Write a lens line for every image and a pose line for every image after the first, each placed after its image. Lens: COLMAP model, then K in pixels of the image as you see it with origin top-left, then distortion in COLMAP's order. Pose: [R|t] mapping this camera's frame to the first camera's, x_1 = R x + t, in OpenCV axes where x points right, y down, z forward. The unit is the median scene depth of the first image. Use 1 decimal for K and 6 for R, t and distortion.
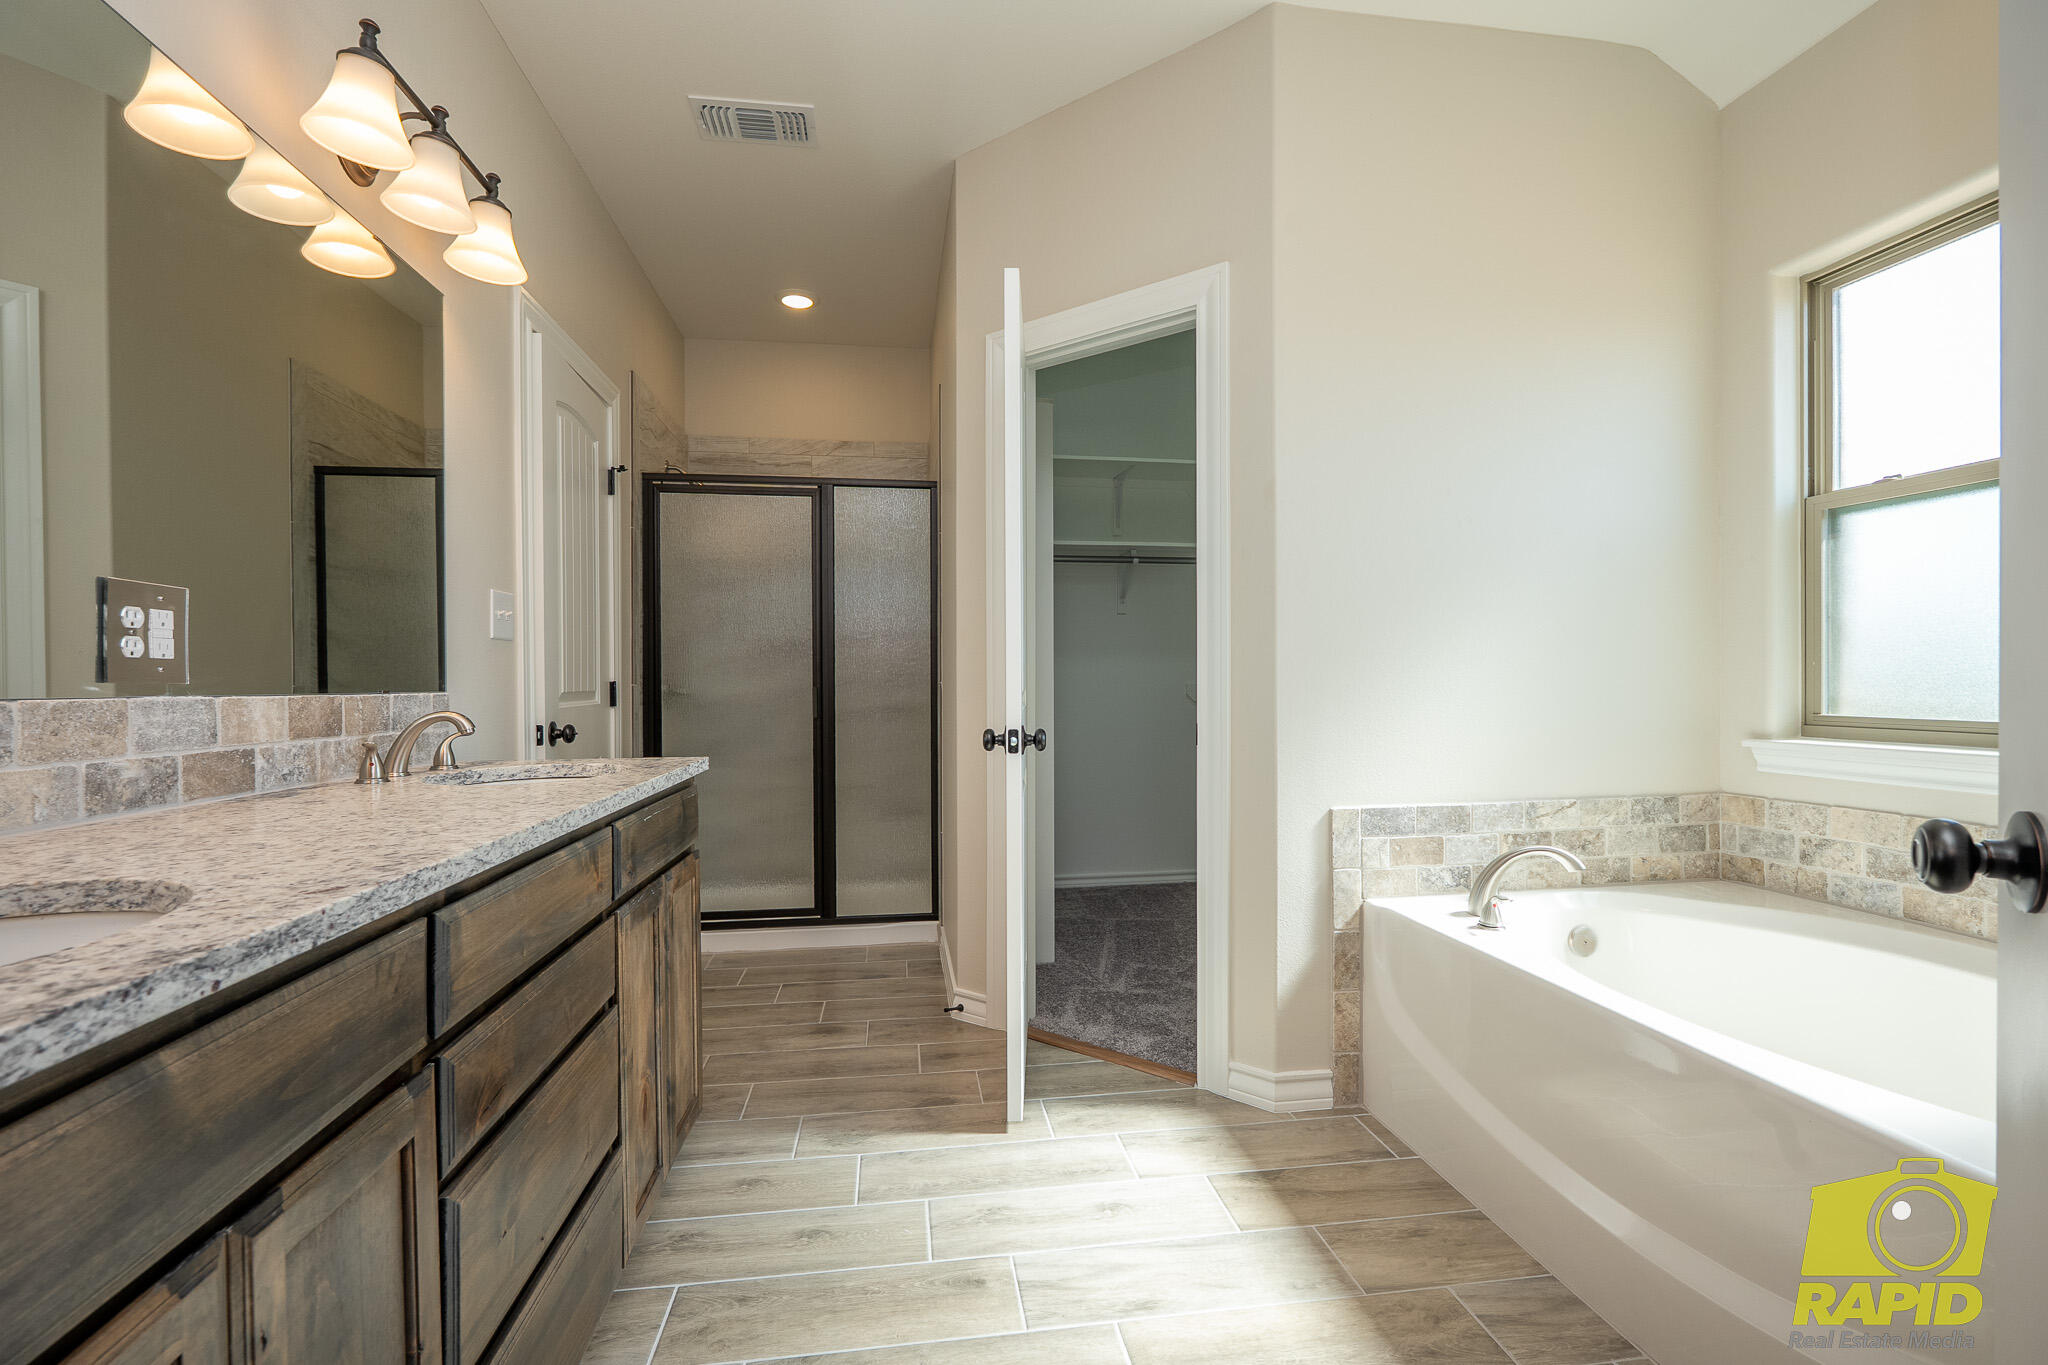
lens RADIAL K [[896.0, 0, 1020.6], [0, 896.0, 673.6], [0, 0, 1]] dist [-0.004230, 0.000323]
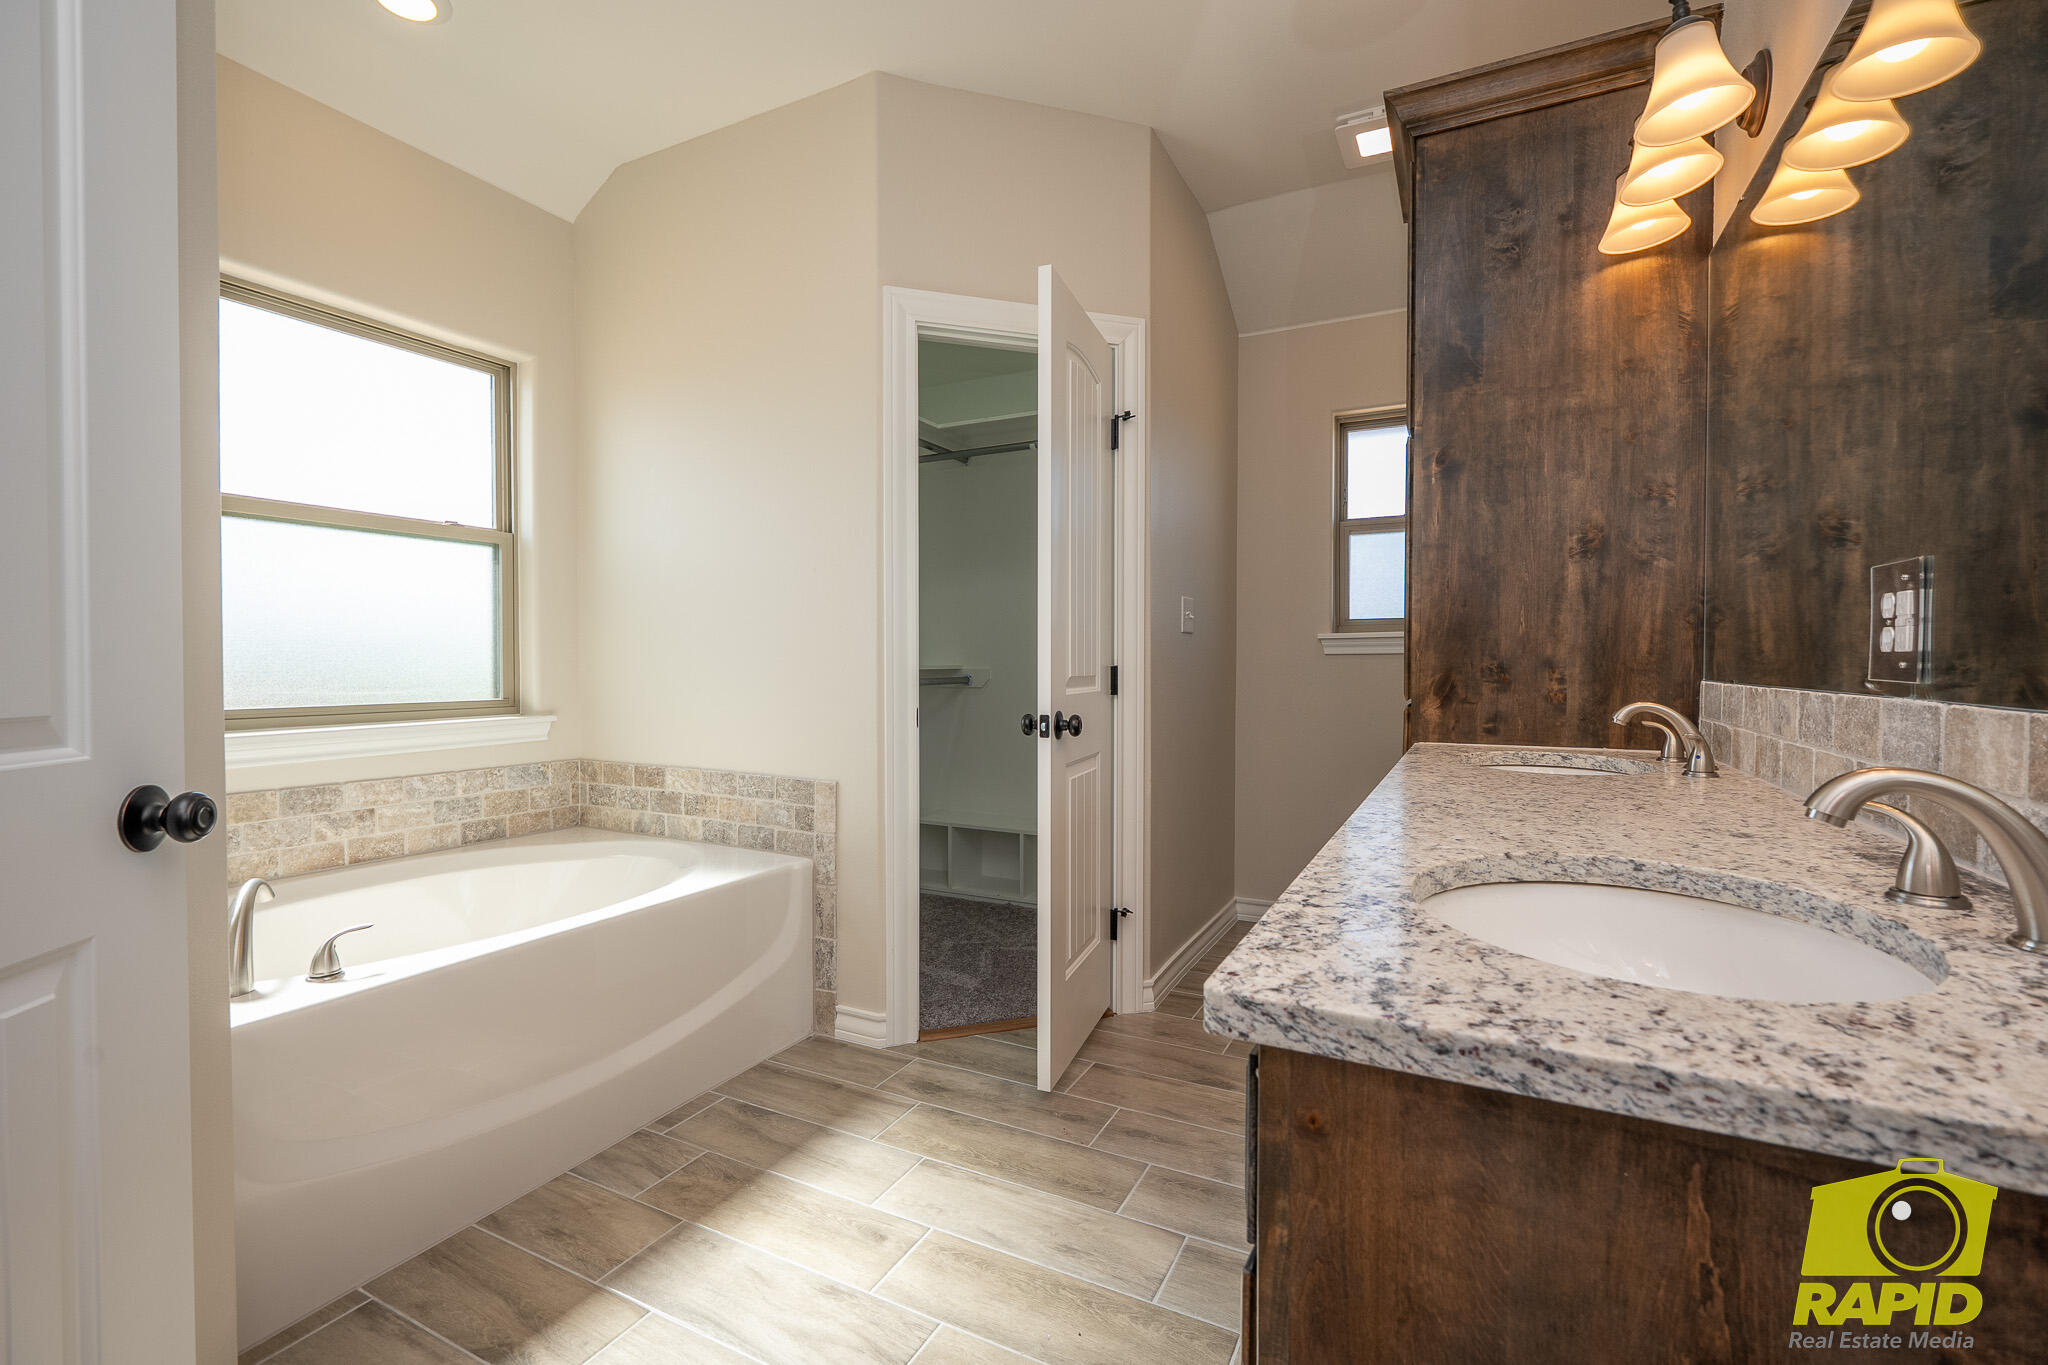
lens RADIAL K [[896.0, 0, 1020.9], [0, 896.0, 686.0], [0, 0, 1]] dist [-0.004230, 0.000323]
pose [[-0.813803, -0.010720, 0.581042, -0.427156], [-0.001309, 0.999861, 0.016614, 0.000801], [-0.581140, 0.012760, -0.813704, 1.169137]]
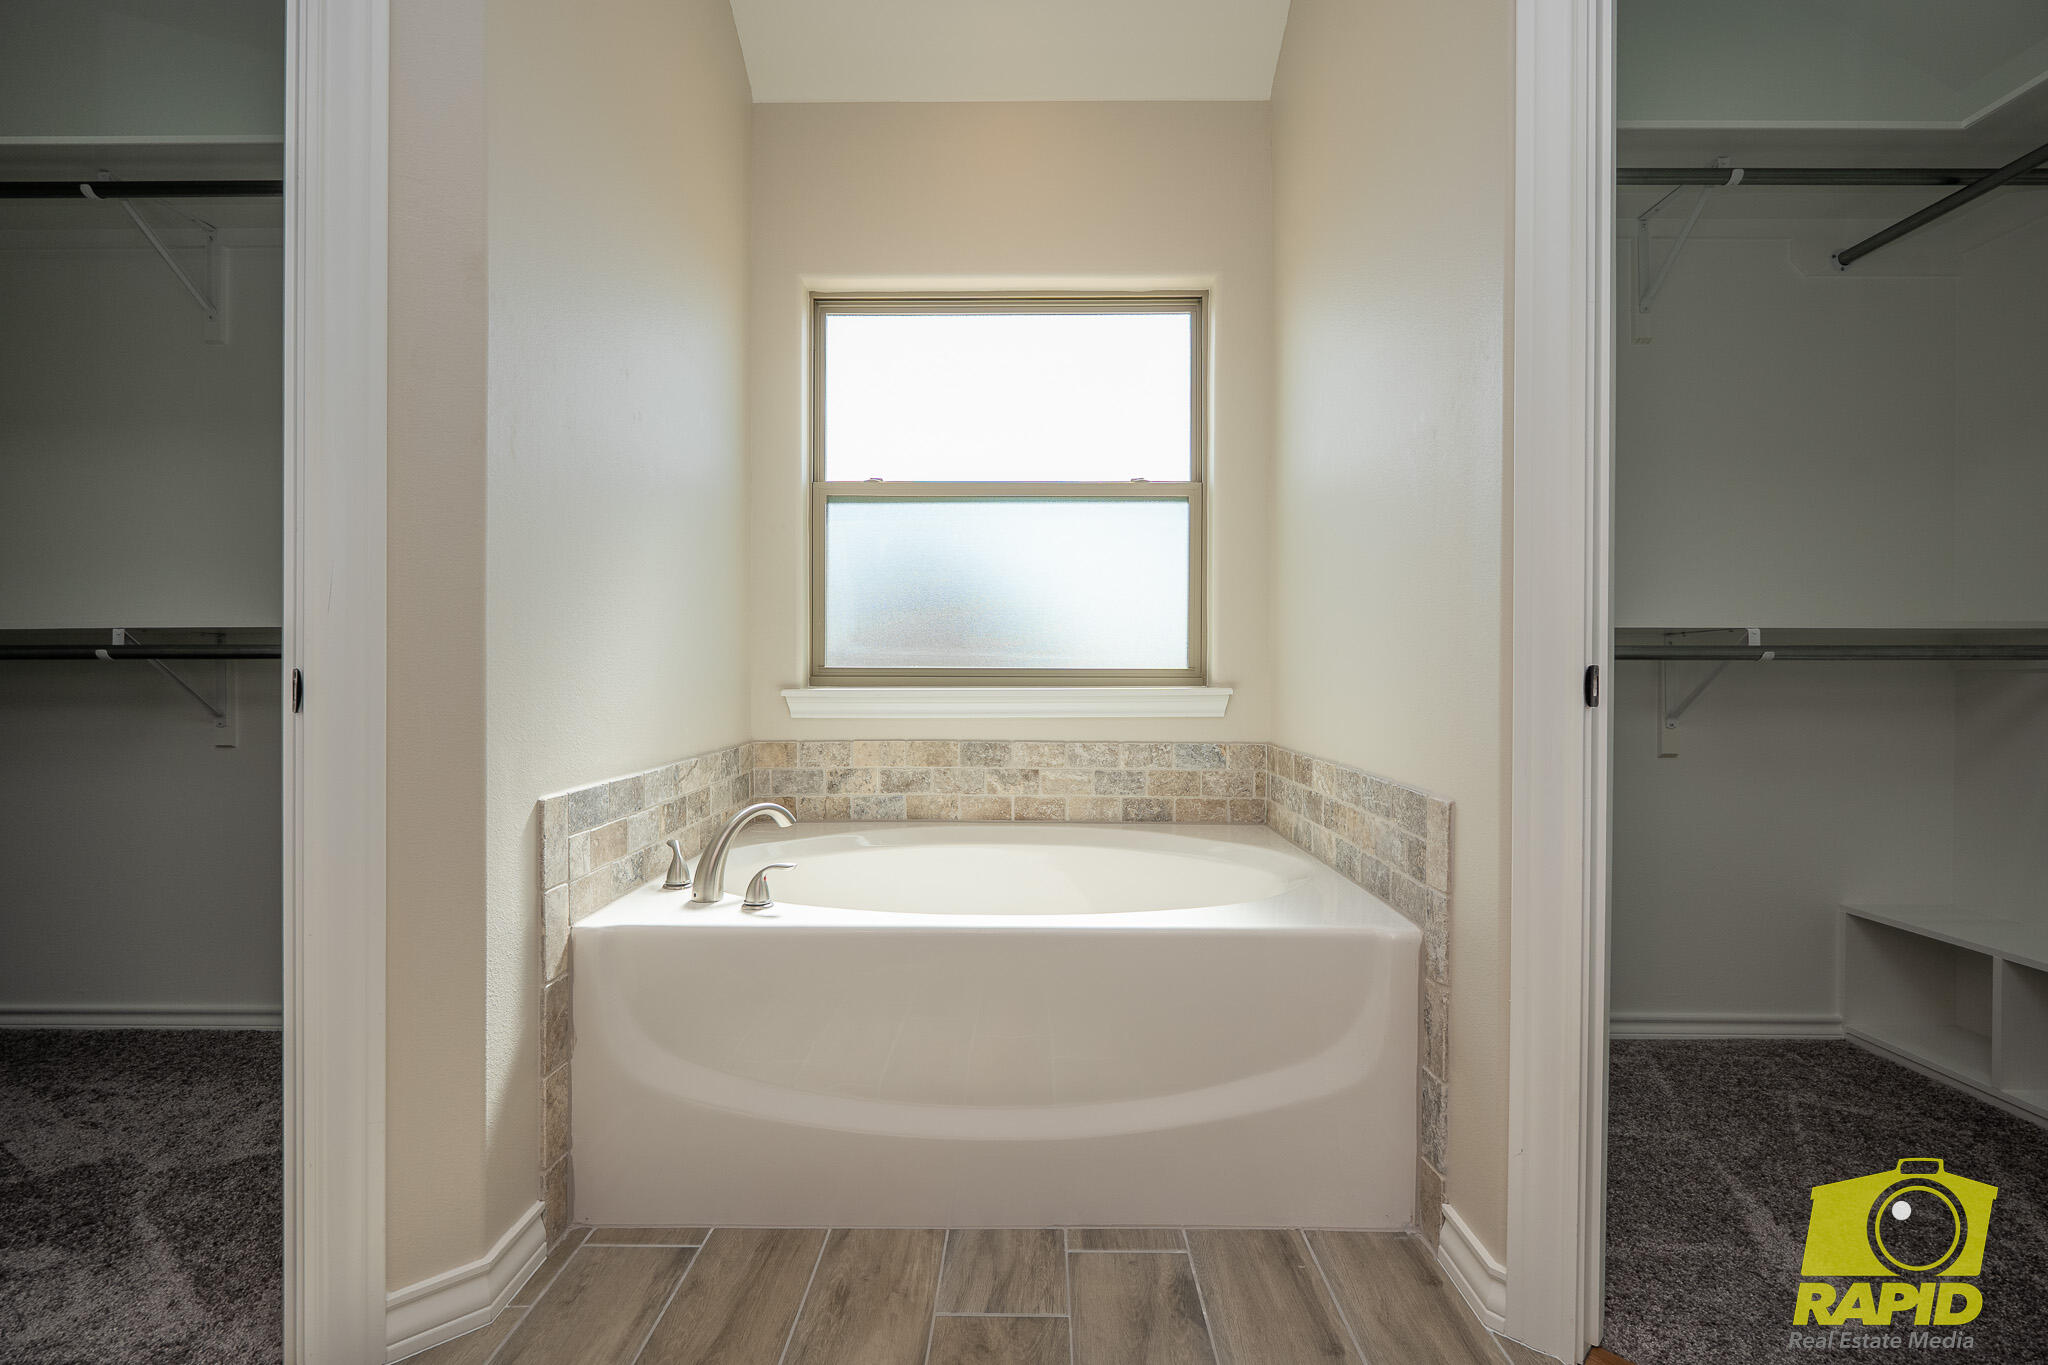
lens RADIAL K [[896.0, 0, 1022.3], [0, 896.0, 685.1], [0, 0, 1]] dist [-0.004230, 0.000323]
pose [[0.156346, -0.003653, 0.987696, -0.242508], [-0.011153, 0.999923, 0.005464, 0.061519], [-0.987639, -0.011870, 0.156293, 0.564210]]
